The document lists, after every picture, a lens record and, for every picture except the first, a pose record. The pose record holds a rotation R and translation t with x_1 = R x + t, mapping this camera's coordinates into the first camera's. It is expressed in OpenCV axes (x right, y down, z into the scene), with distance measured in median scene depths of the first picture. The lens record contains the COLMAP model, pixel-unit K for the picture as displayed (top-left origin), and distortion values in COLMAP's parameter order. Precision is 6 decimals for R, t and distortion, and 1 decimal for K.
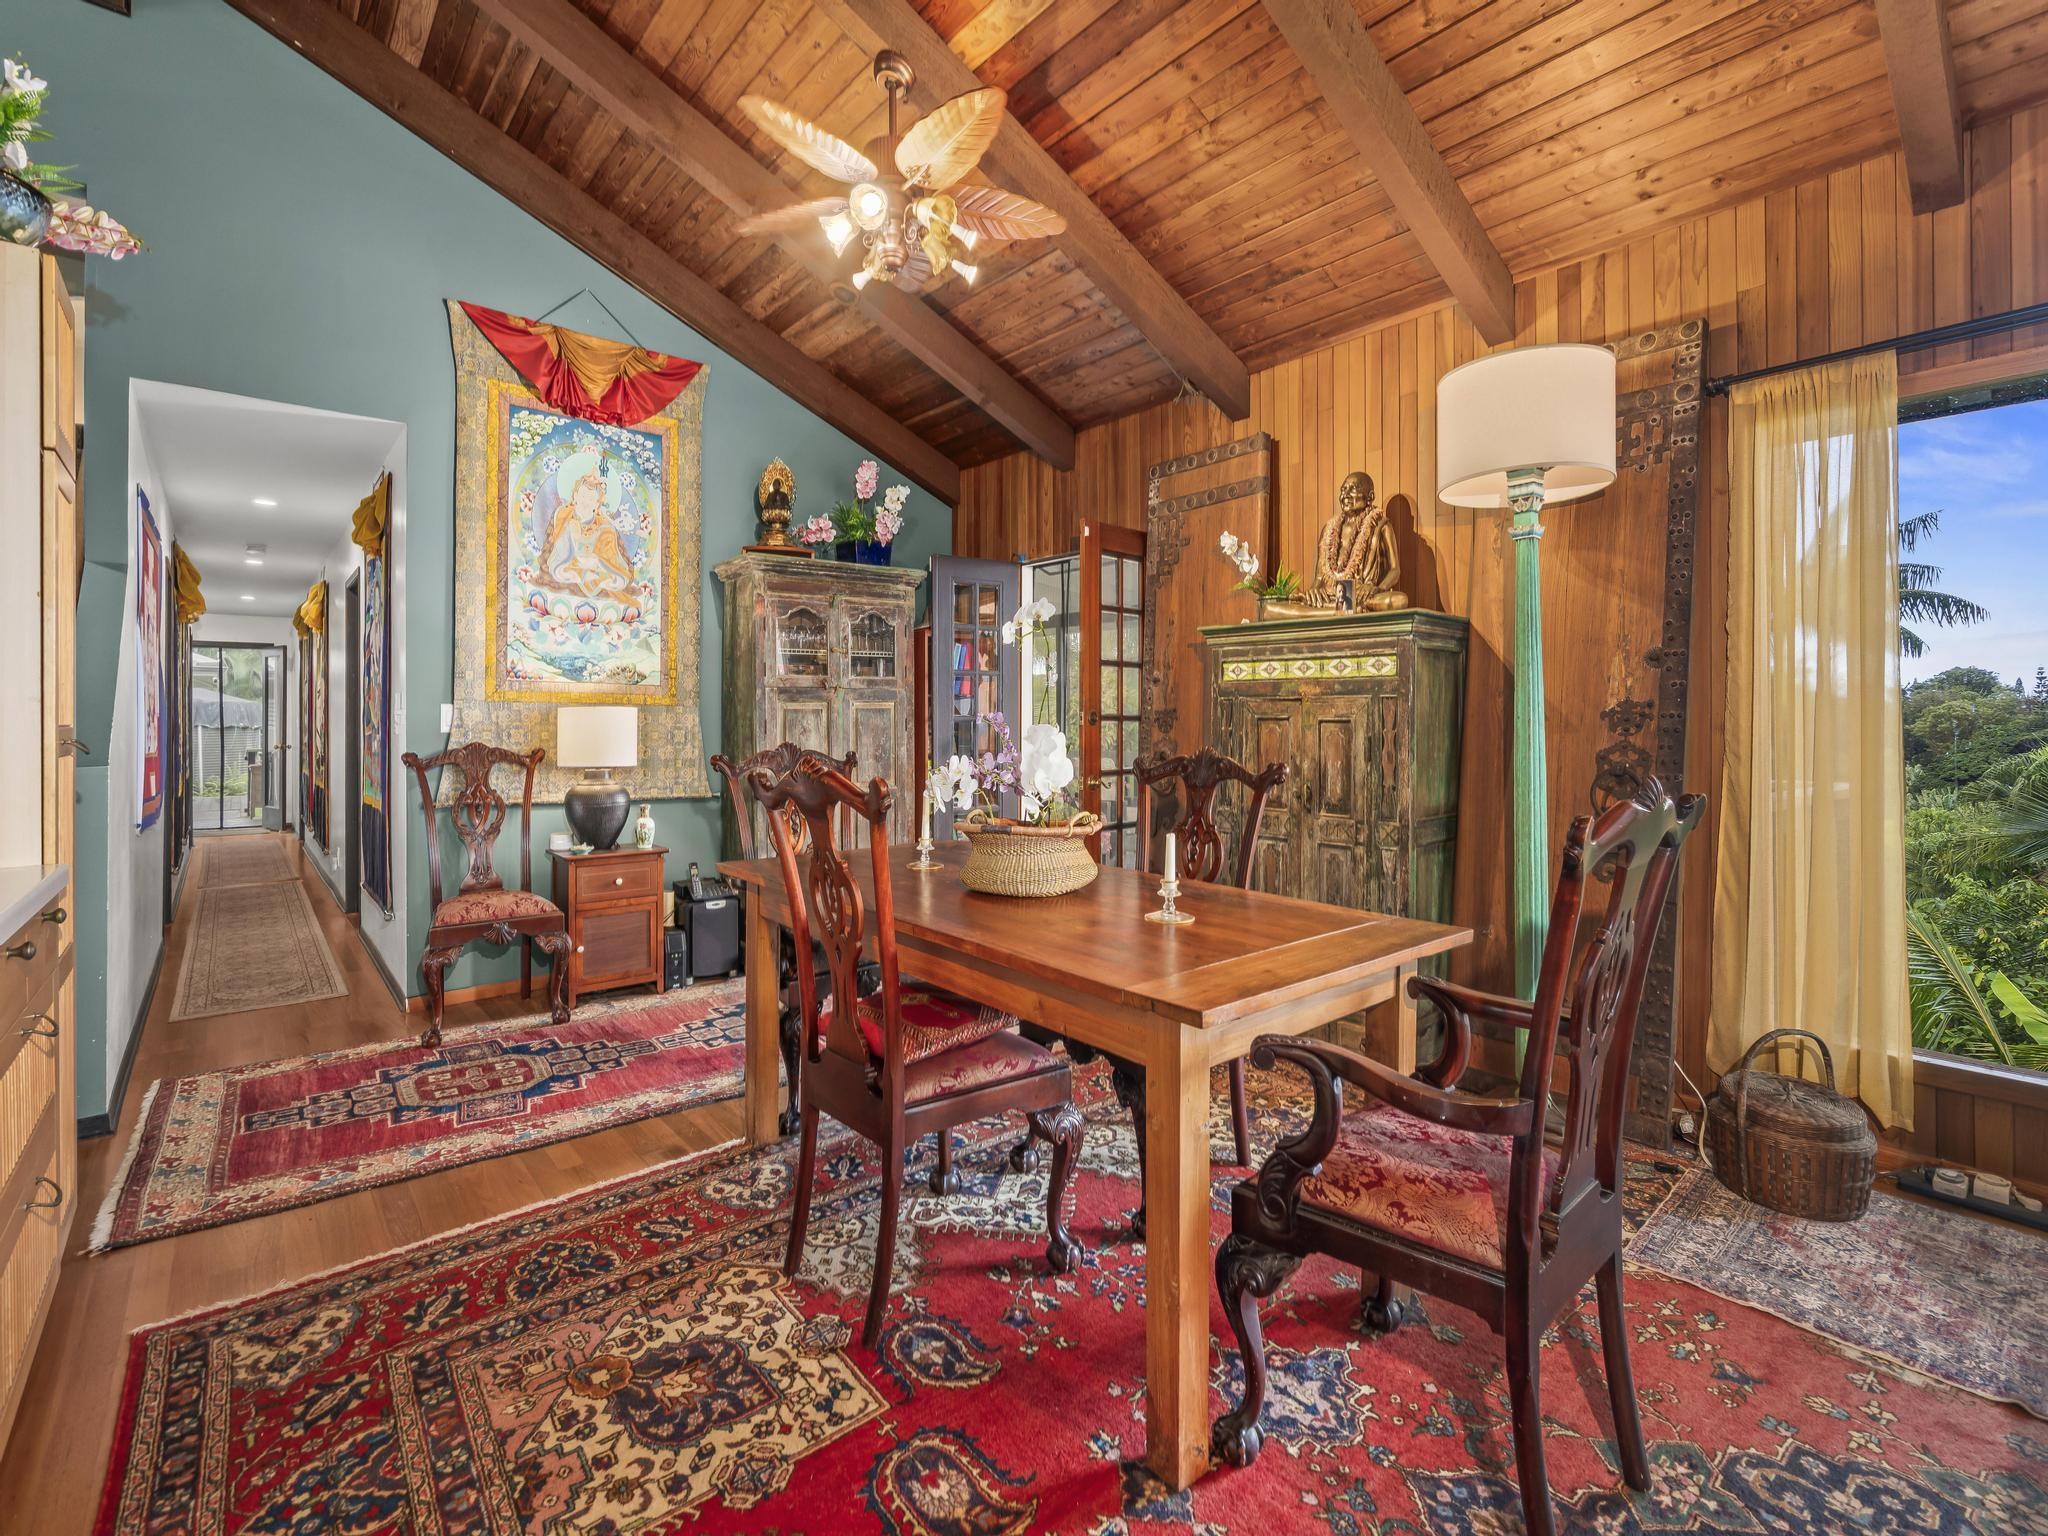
lens RADIAL K [[874.4, 0, 1062.4], [0, 874.4, 761.9], [0, 0, 1]] dist [-0.066618, 0.000006]
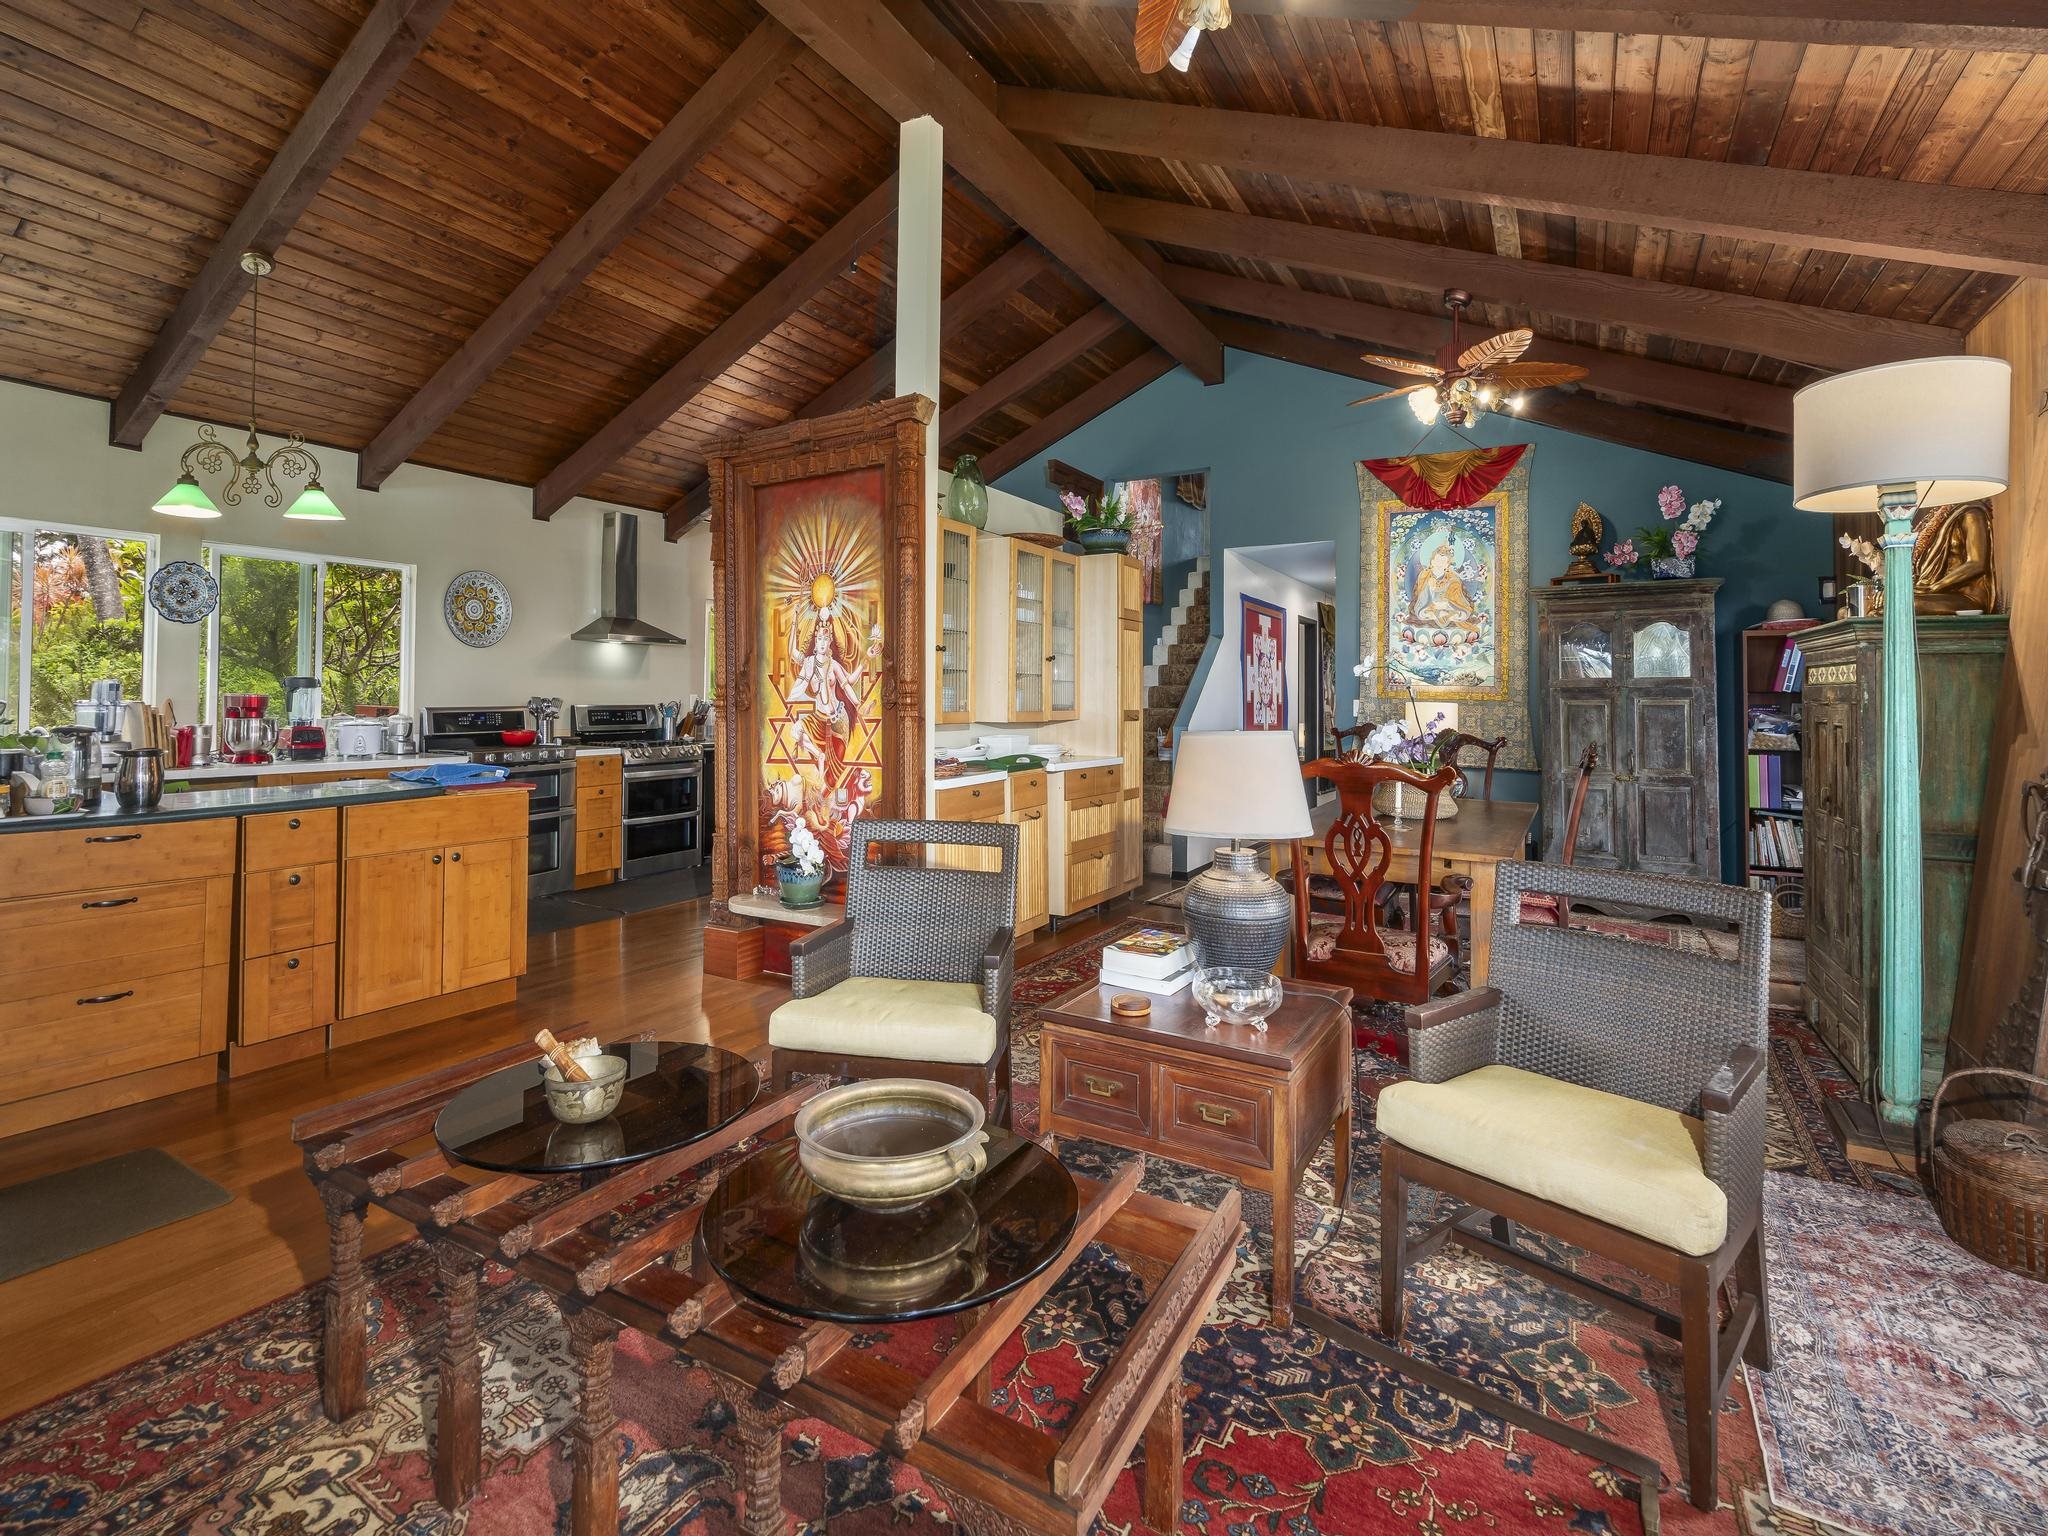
lens RADIAL K [[940.7, 0, 1024.8], [0, 940.7, 668.7], [0, 0, 1]] dist [-0.000566, -0.000005]
pose [[0.274040, -0.031389, -0.961206, 0.806657], [-0.061903, 0.996819, -0.050200, 0.004148], [0.959724, 0.073258, 0.271225, -0.130283]]
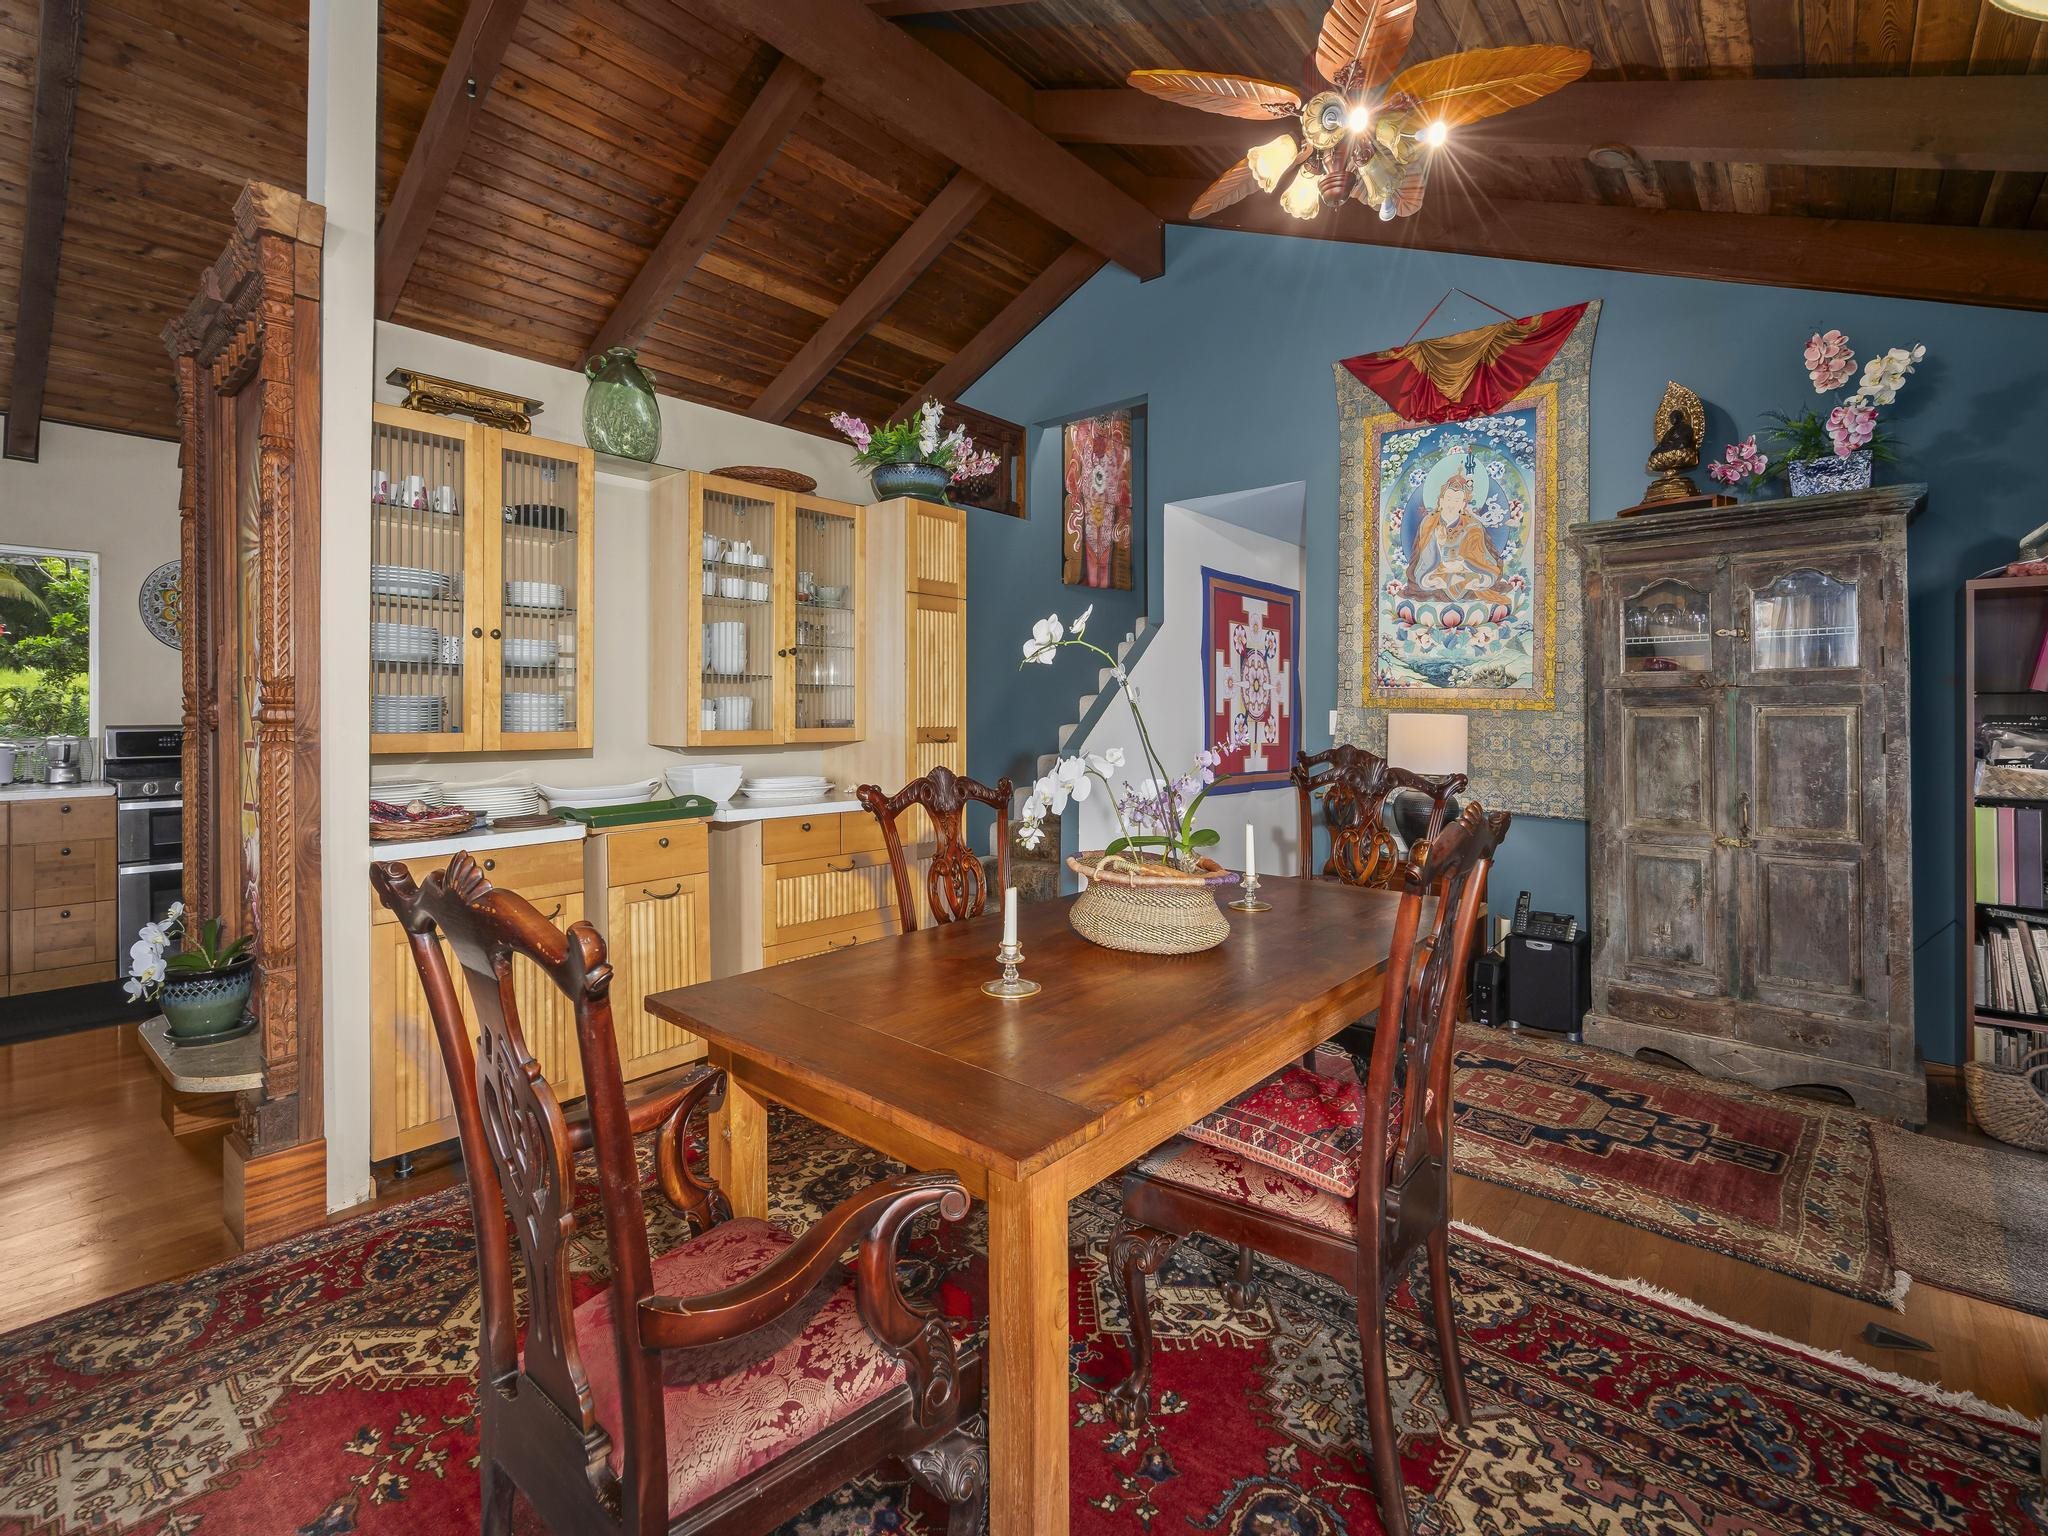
lens RADIAL K [[933.3, 0, 1020.6], [0, 933.3, 705.2], [0, 0, 1]] dist [-0.001452, -0.000612]
pose [[0.096391, -0.008969, -0.995303, 0.455148], [-0.059538, 0.998117, -0.014760, -0.028343], [0.993561, 0.060681, 0.095675, 0.408593]]
